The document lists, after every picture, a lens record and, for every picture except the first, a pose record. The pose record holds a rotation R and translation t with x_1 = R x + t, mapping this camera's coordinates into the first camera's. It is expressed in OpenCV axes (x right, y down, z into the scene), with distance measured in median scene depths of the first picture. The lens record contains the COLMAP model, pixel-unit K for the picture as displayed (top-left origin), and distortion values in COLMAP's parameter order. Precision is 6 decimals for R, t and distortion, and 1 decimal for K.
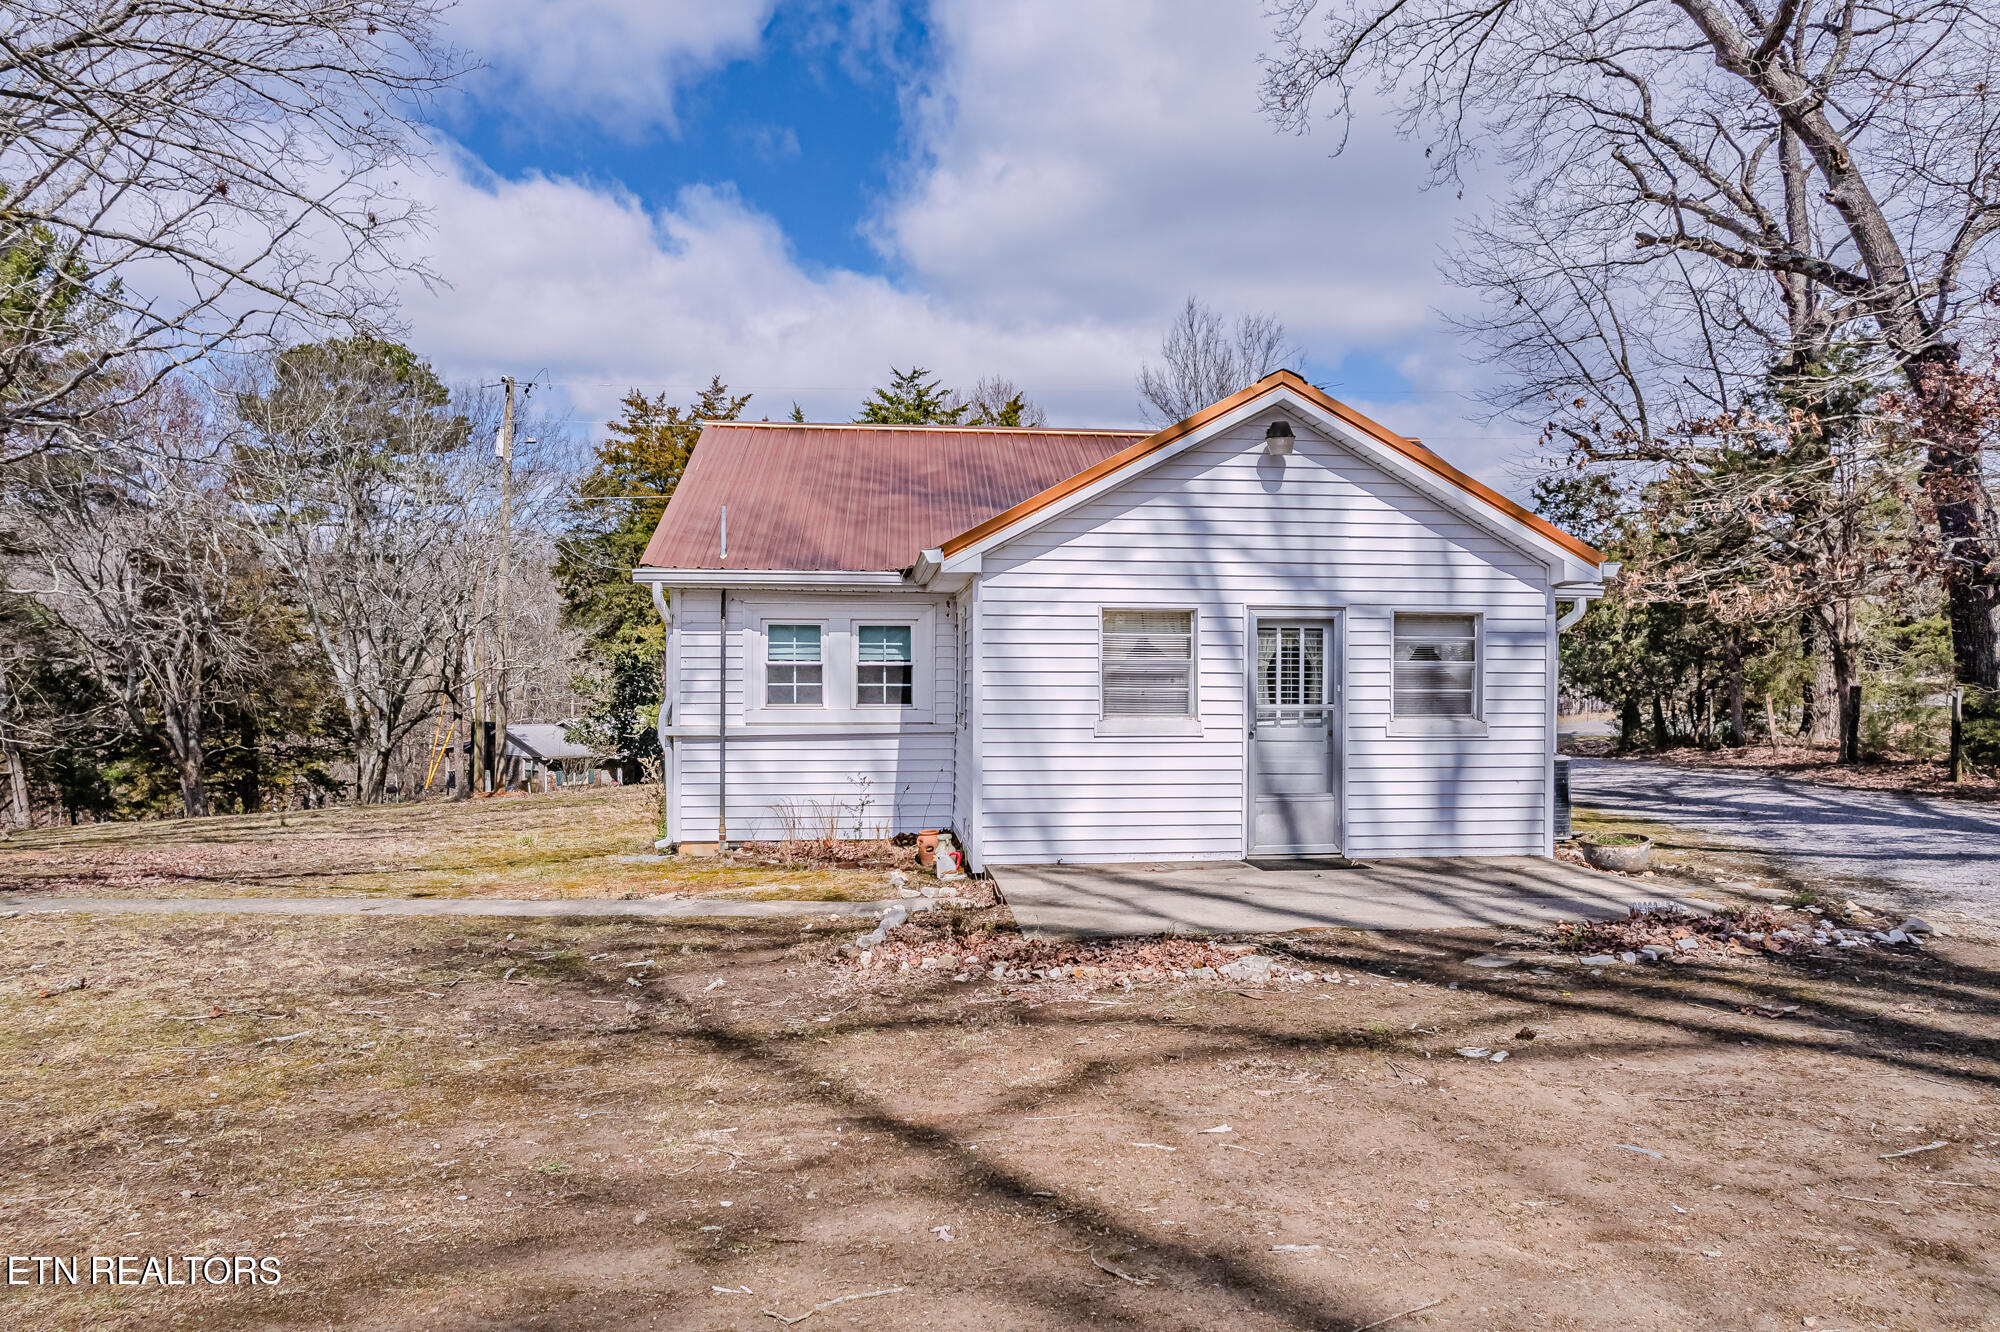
lens RADIAL K [[1294.4, 0, 994.2], [0, 1294.4, 667.6], [0, 0, 1]] dist [-0.048222, 0.040601]
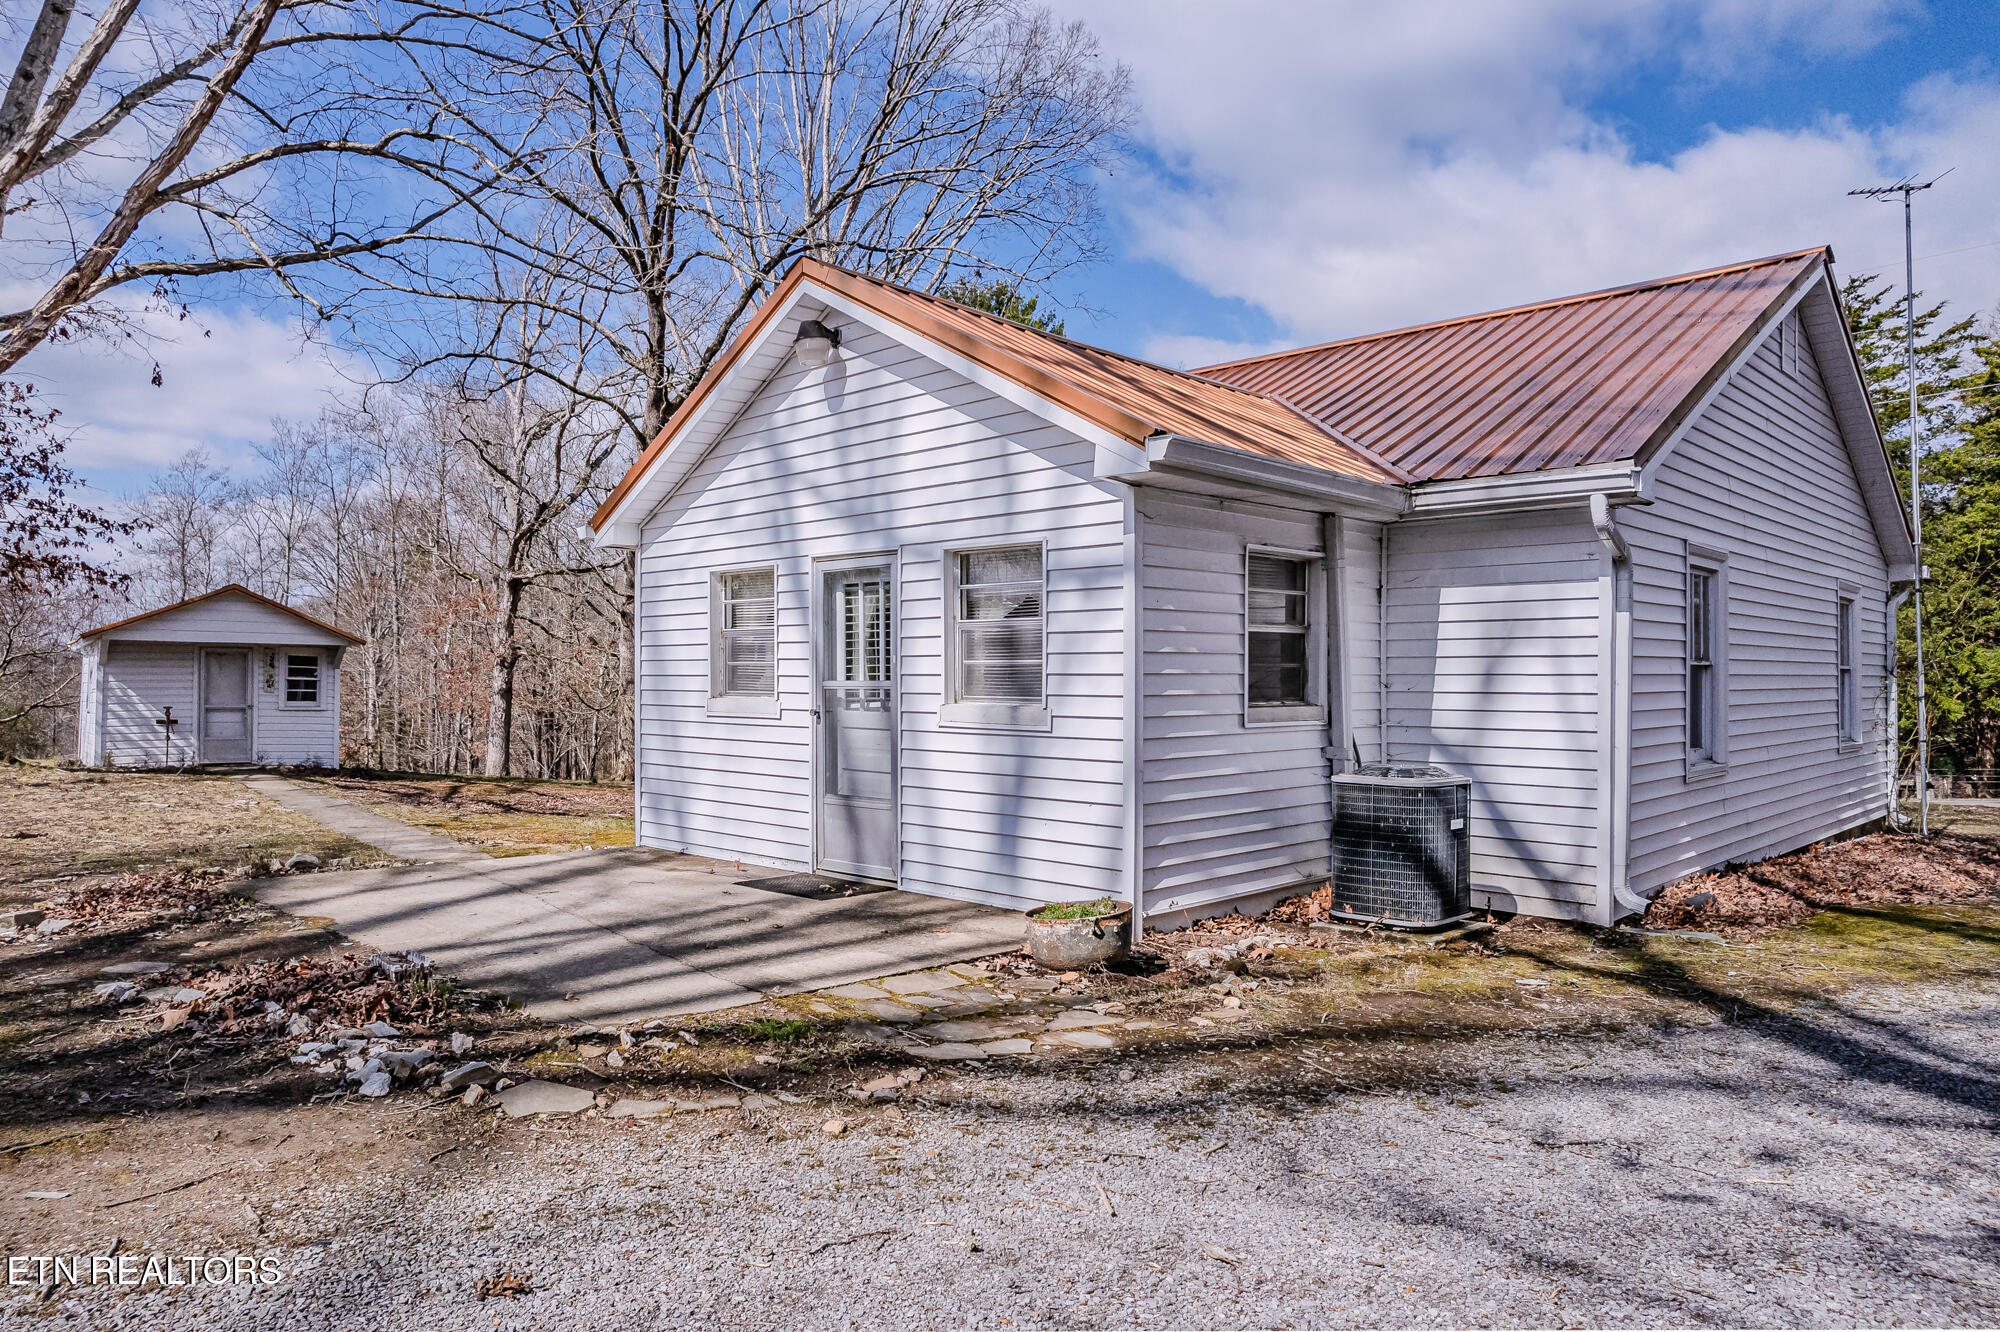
lens RADIAL K [[1294.4, 0, 987.5], [0, 1294.4, 674.8], [0, 0, 1]] dist [-0.048222, 0.040601]
pose [[0.630291, -0.003514, -0.776351, 0.880110], [0.006987, 0.999975, 0.001147, 0.024402], [0.776328, -0.006147, 0.630300, 0.571980]]
